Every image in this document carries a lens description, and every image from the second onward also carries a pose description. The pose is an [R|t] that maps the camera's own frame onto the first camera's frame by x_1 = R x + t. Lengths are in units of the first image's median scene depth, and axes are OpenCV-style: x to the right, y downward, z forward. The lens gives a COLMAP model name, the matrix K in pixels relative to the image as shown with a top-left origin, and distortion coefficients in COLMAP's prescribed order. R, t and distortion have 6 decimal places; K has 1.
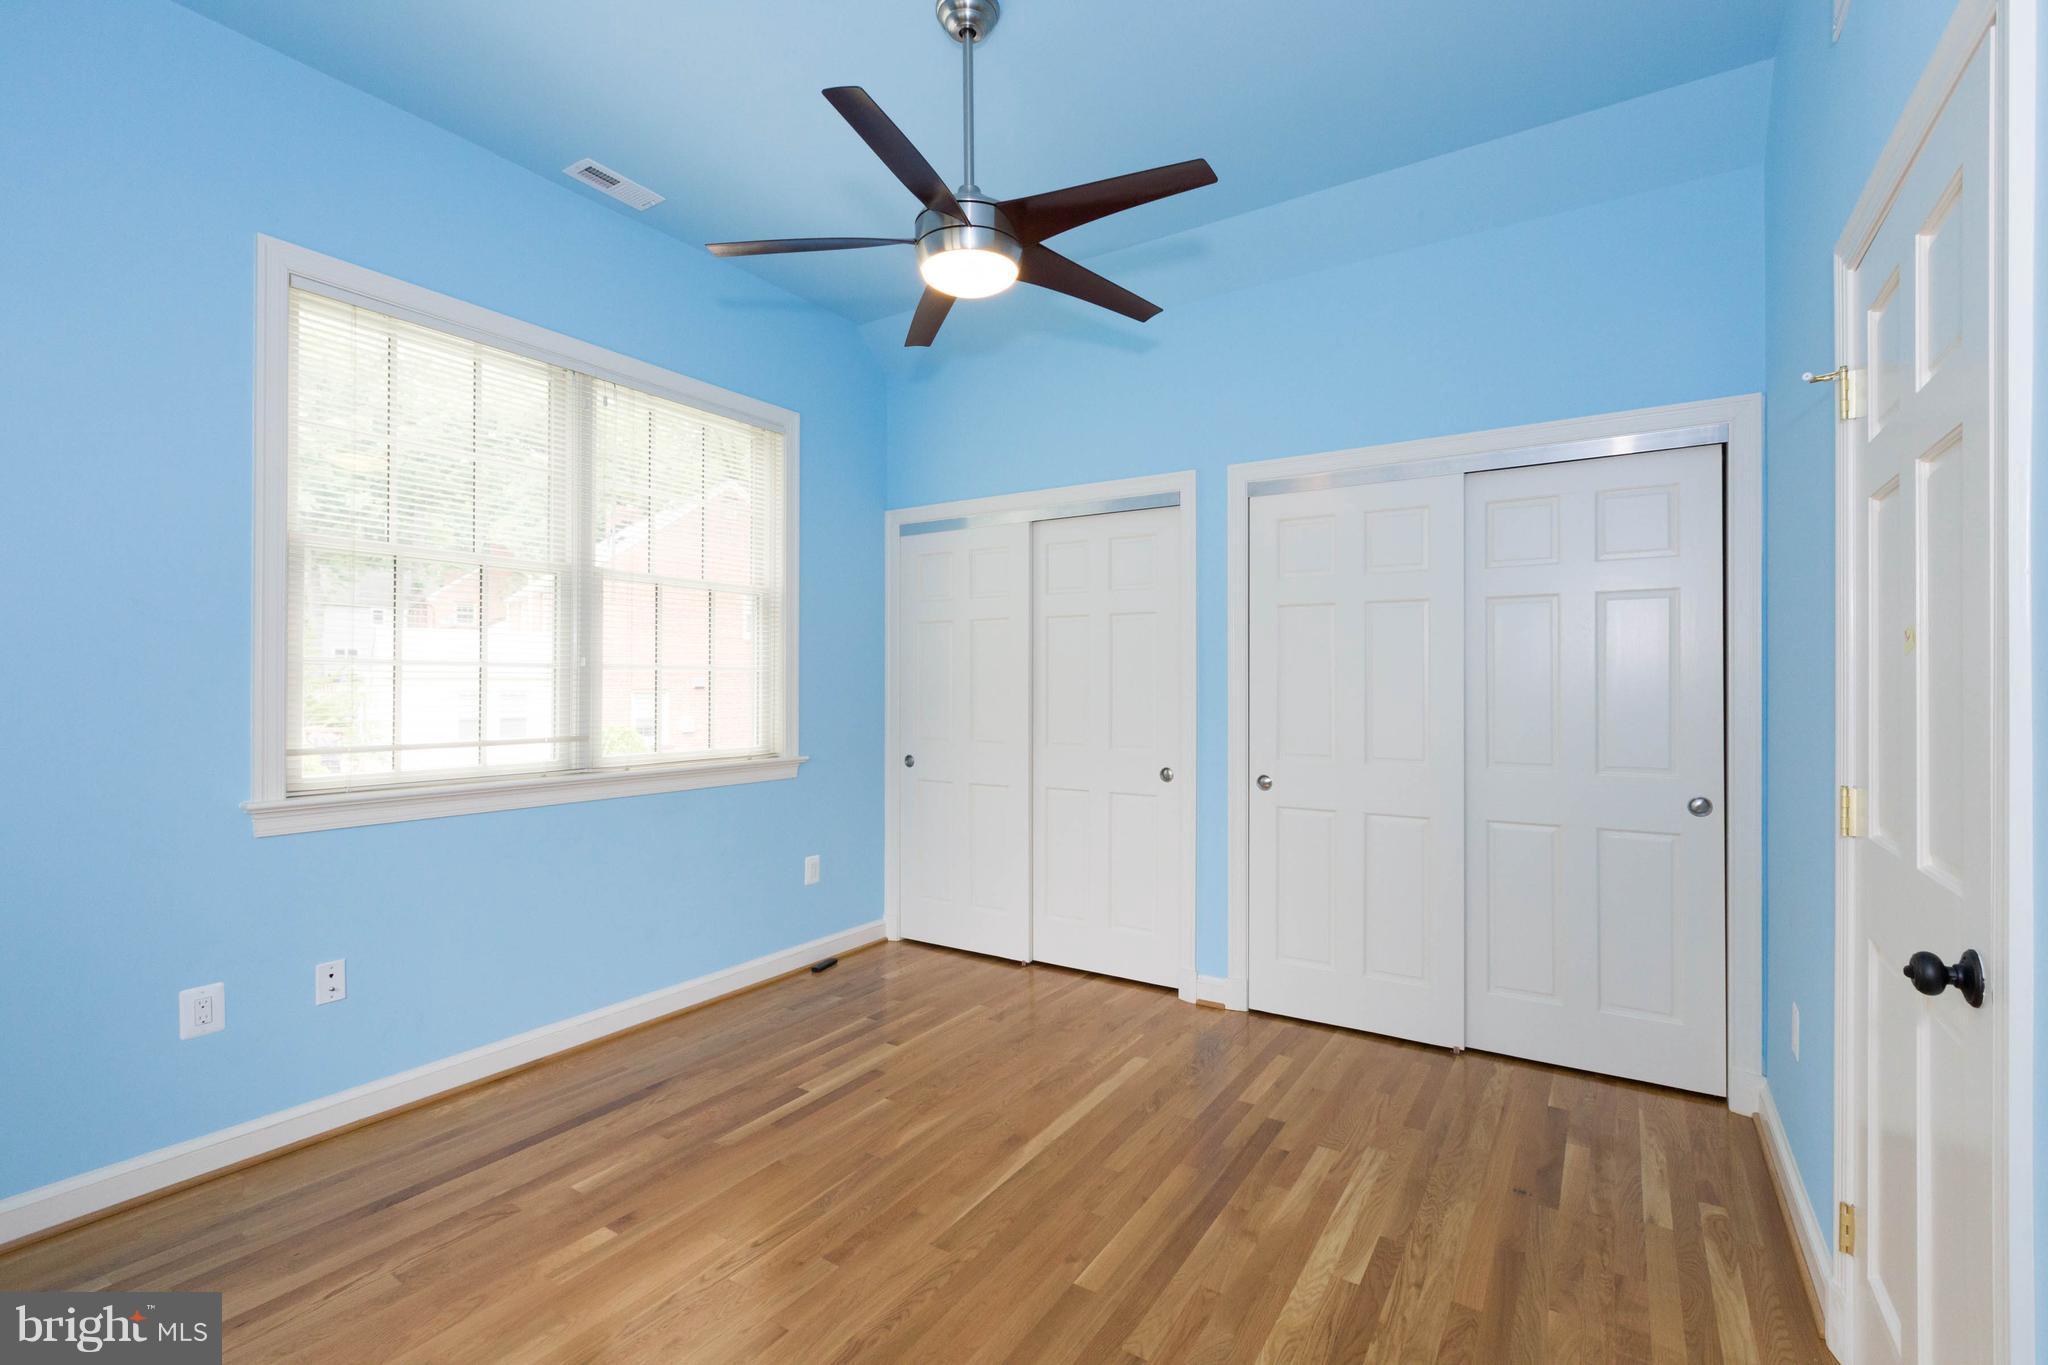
lens RADIAL K [[909.0, 0, 1023.3], [0, 909.0, 681.1], [0, 0, 1]] dist [-0.001652, -0.000142]
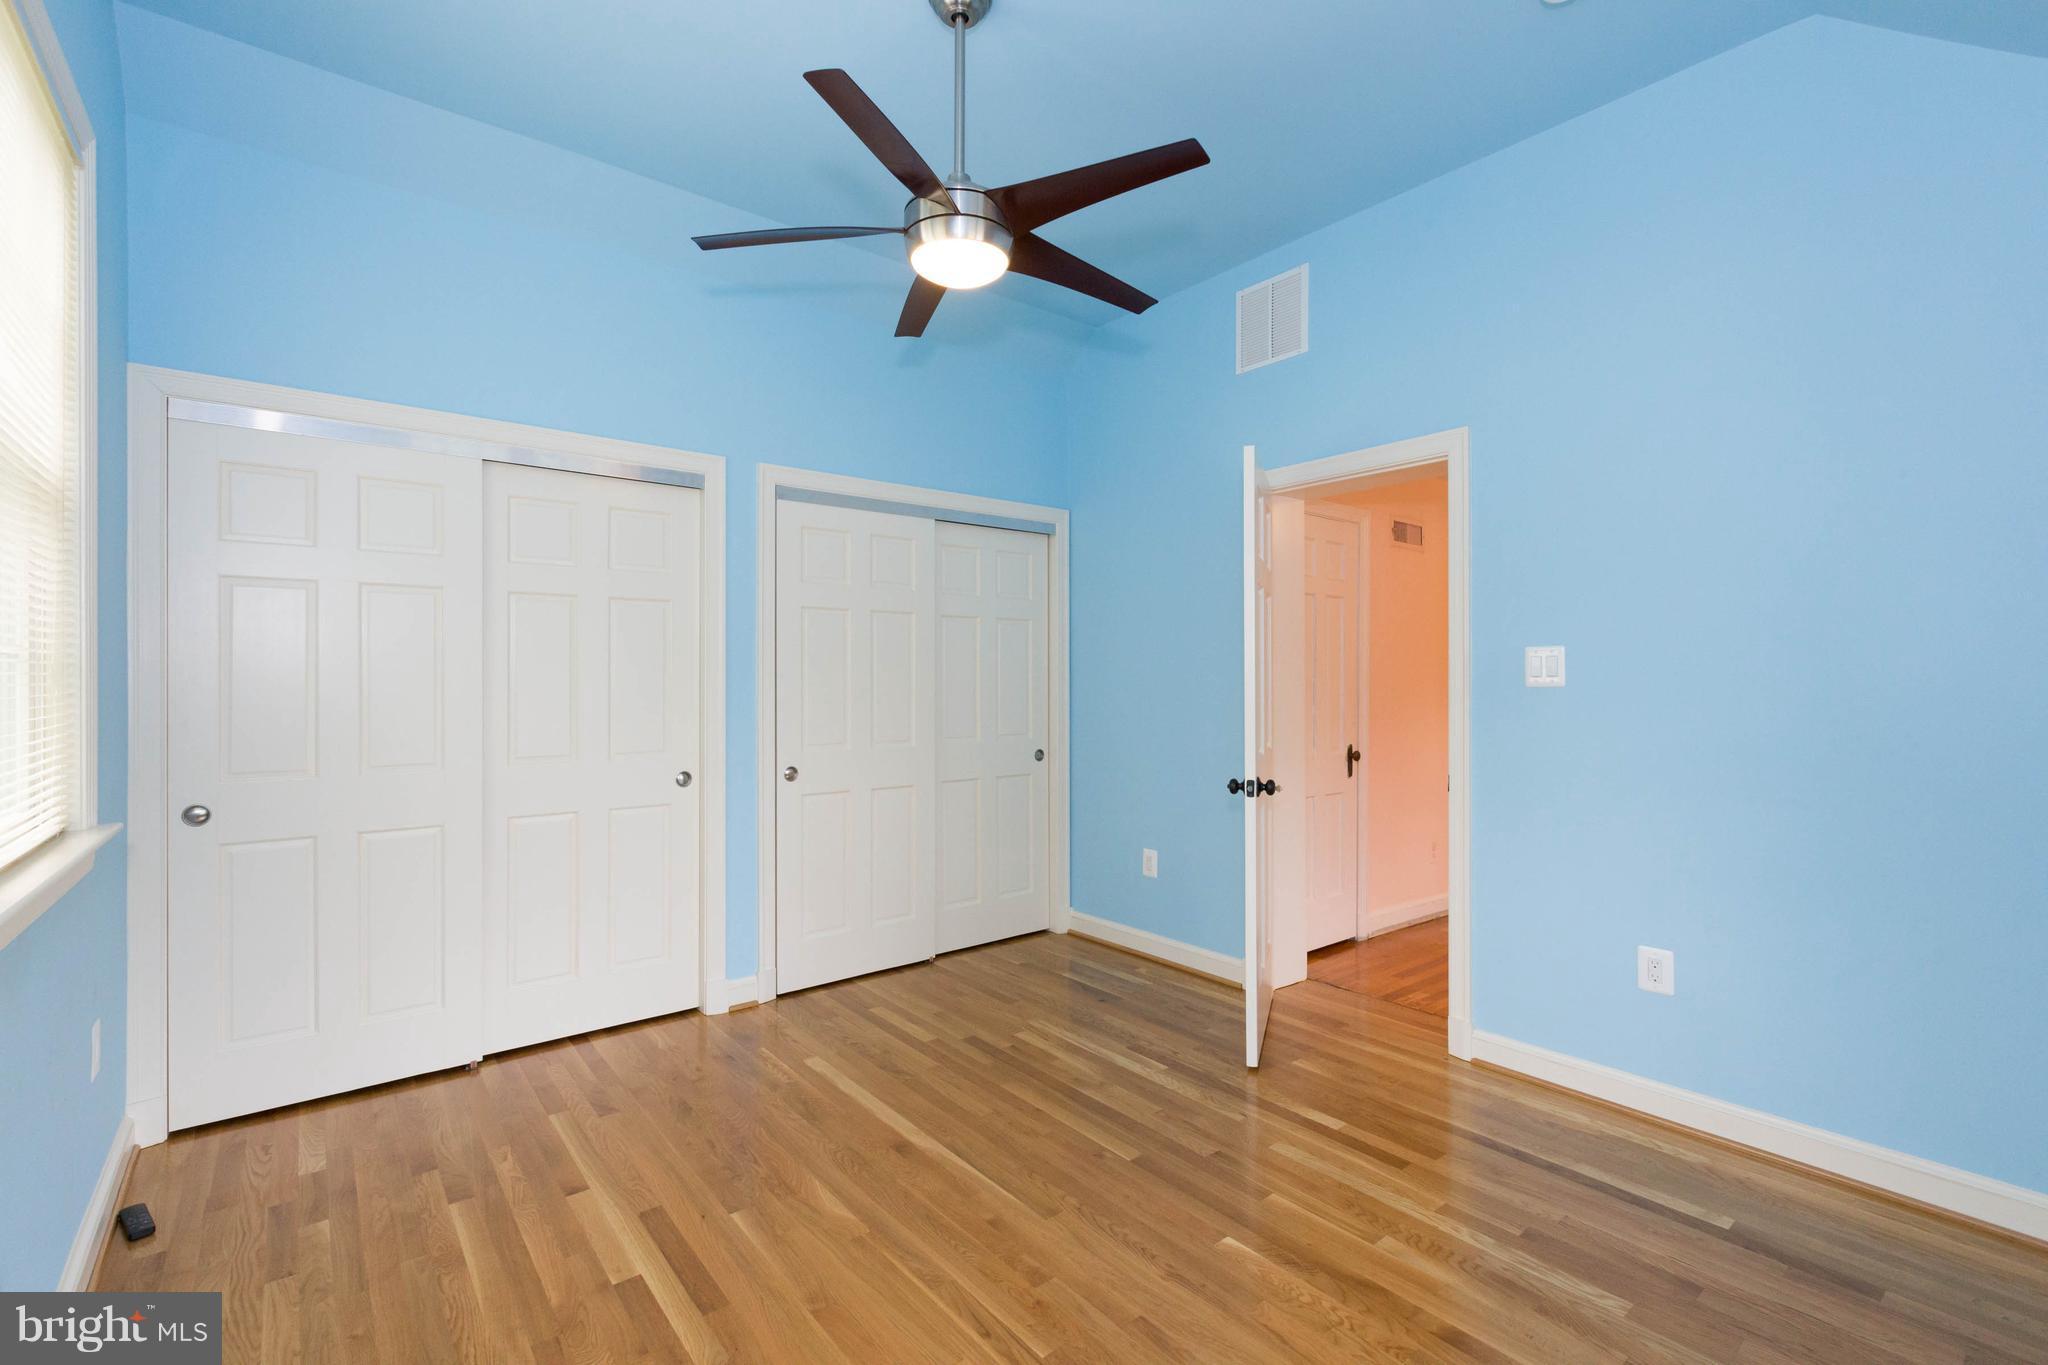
lens RADIAL K [[909.0, 0, 1026.7], [0, 909.0, 681.3], [0, 0, 1]] dist [-0.001652, -0.000142]
pose [[0.303224, -0.001735, 0.952918, -0.776625], [-0.002831, 0.999992, 0.002722, 0.000956], [-0.952915, -0.003523, 0.303217, 0.500779]]
